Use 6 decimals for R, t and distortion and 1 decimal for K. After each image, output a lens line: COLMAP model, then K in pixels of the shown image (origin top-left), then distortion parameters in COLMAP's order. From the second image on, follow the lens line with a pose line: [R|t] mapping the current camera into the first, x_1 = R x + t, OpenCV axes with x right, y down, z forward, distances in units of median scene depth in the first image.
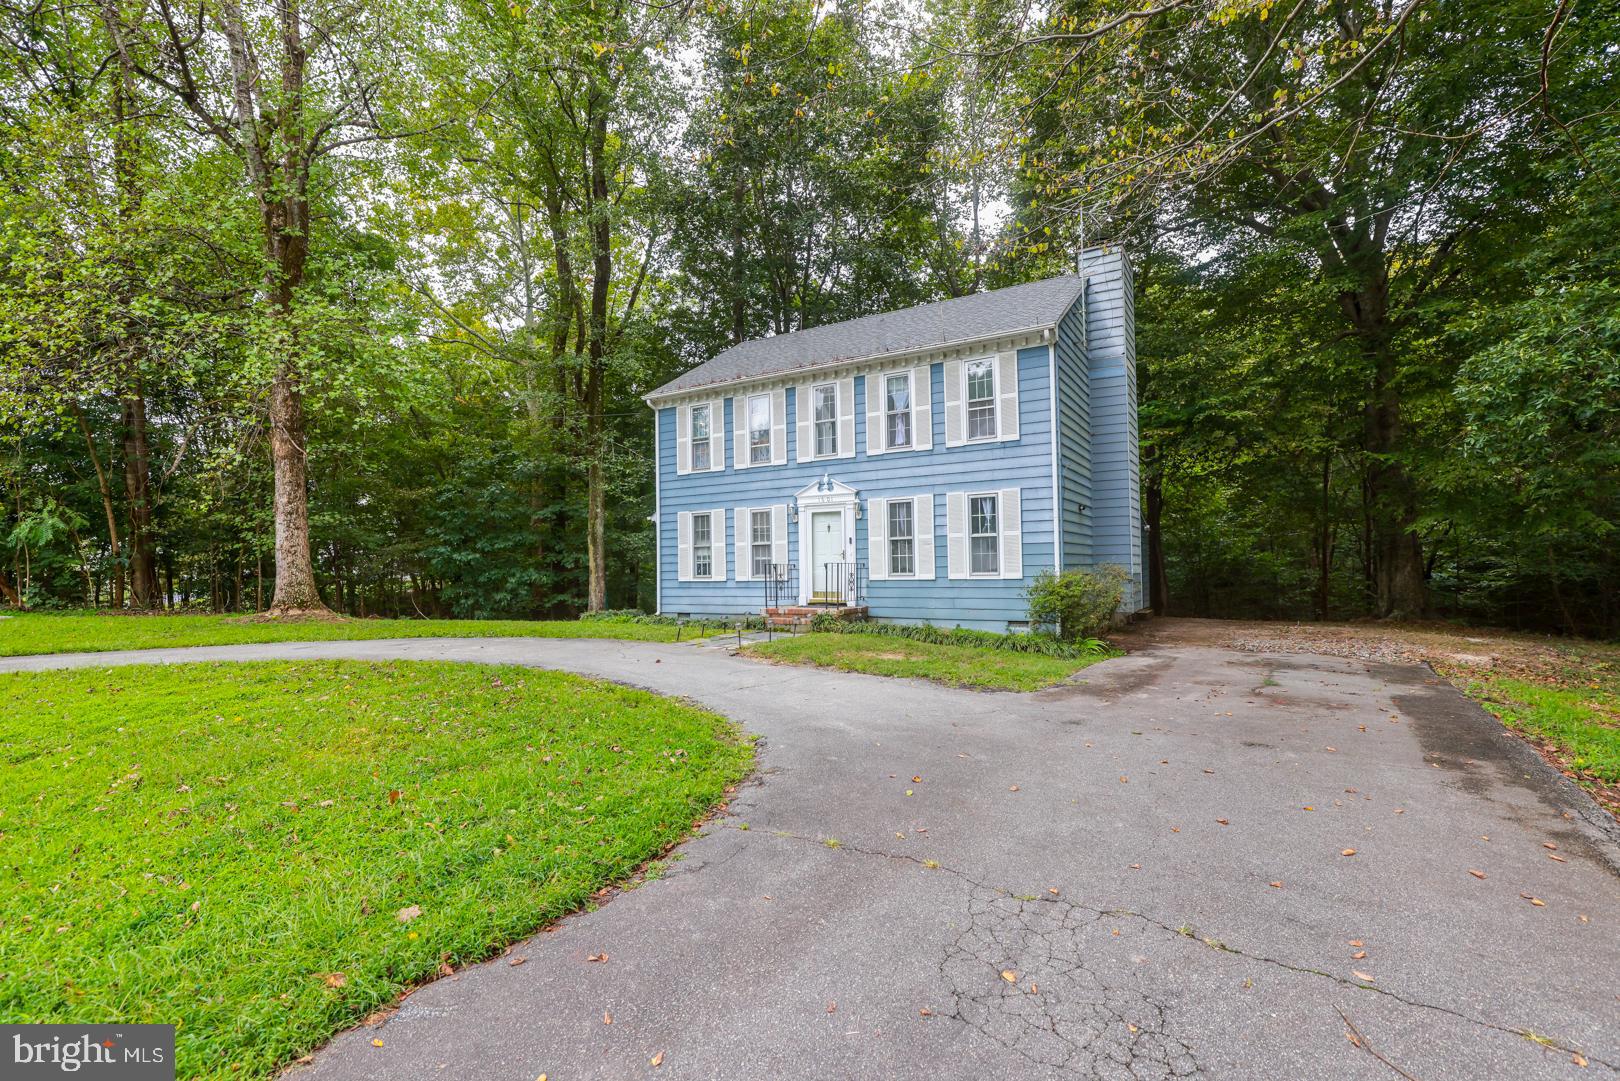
lens RADIAL K [[740.7, 0, 821.5], [0, 740.7, 545.0], [0, 0, 1]] dist [-0.034881, 0.007474]
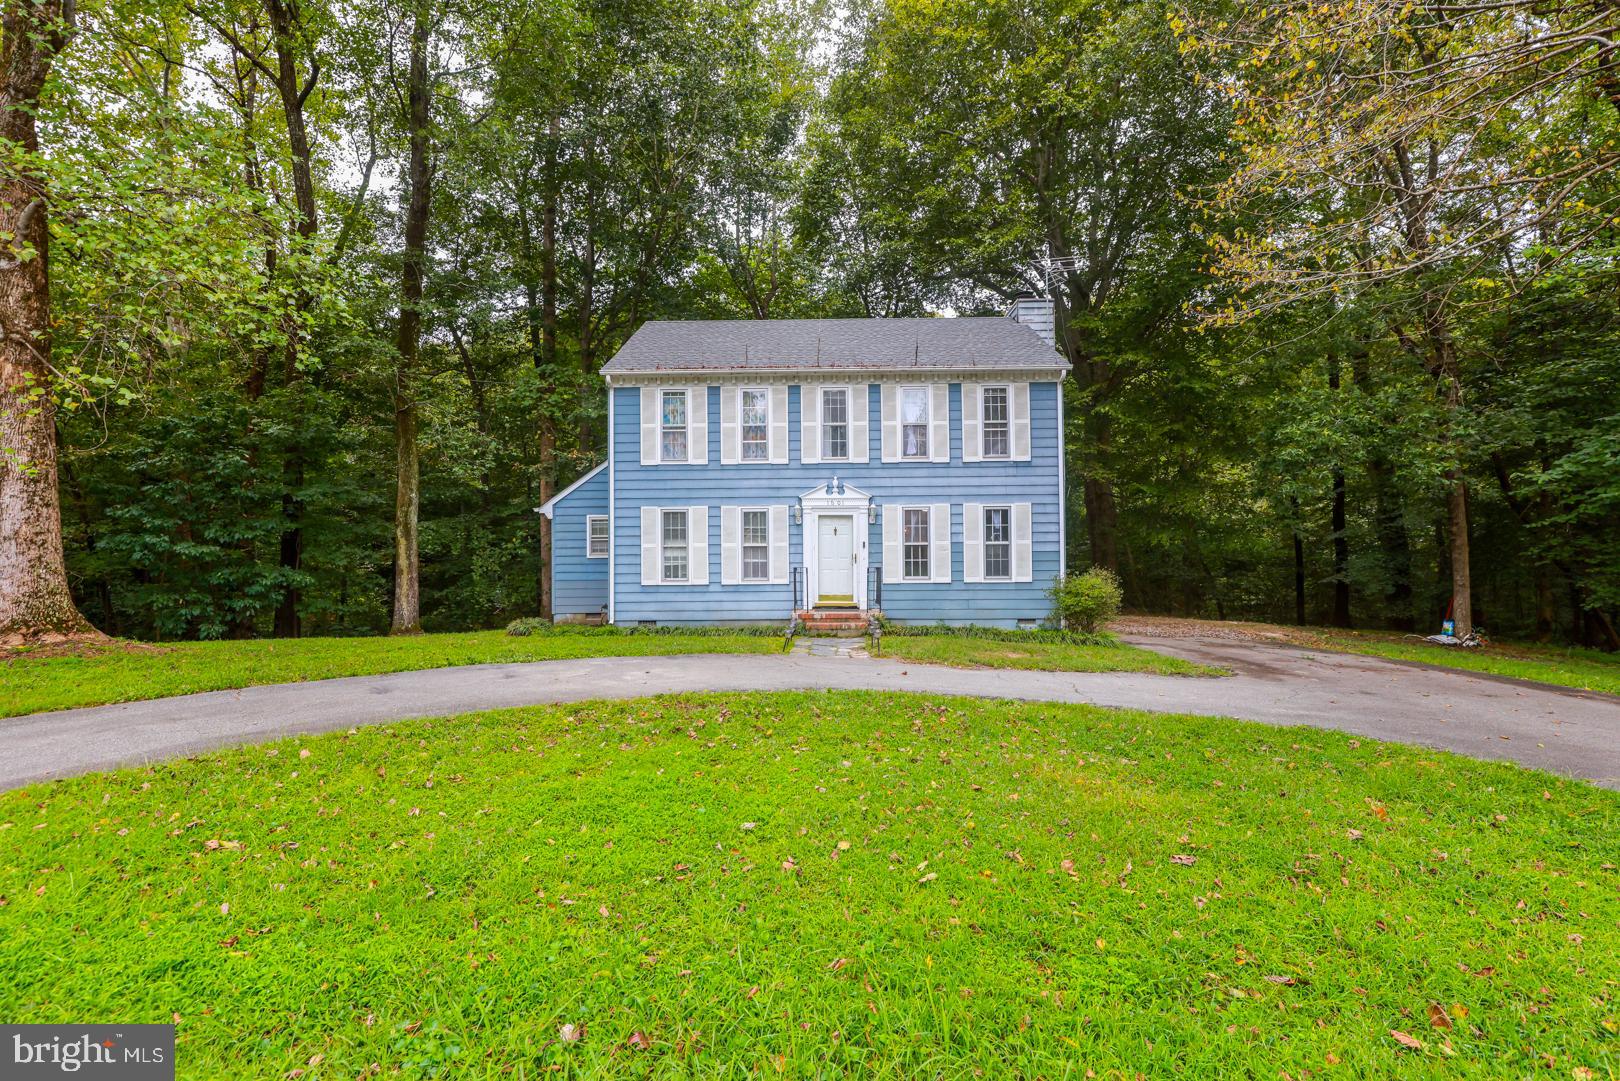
lens RADIAL K [[735.9, 0, 812.8], [0, 735.9, 546.2], [0, 0, 1]] dist [-0.036106, 0.005803]
pose [[0.866069, 0.018619, 0.499578, -0.519469], [-0.022132, 0.999754, 0.001109, -0.003289], [-0.499435, -0.012017, 0.866268, 0.156535]]
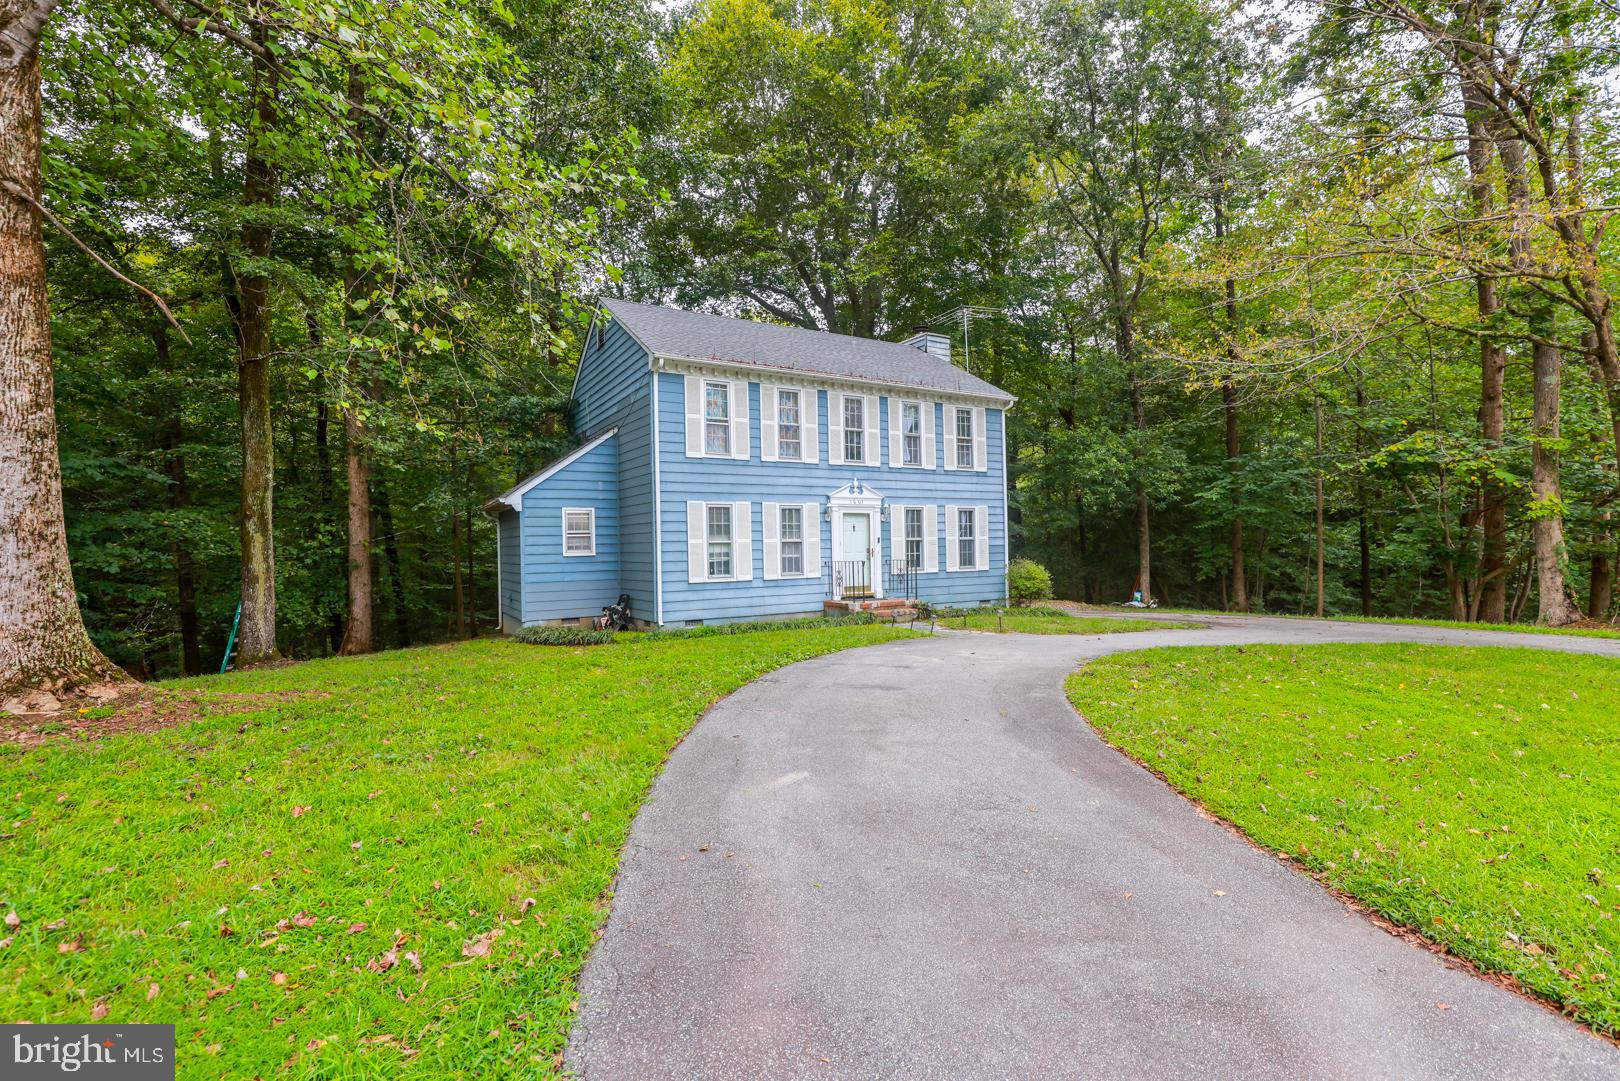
lens RADIAL K [[735.9, 0, 812.8], [0, 735.9, 546.2], [0, 0, 1]] dist [-0.036106, 0.005803]
pose [[0.474159, 0.012242, 0.880354, -0.986170], [-0.014322, 0.999878, -0.006191, 0.011869], [-0.880323, -0.009673, 0.474277, 0.546482]]
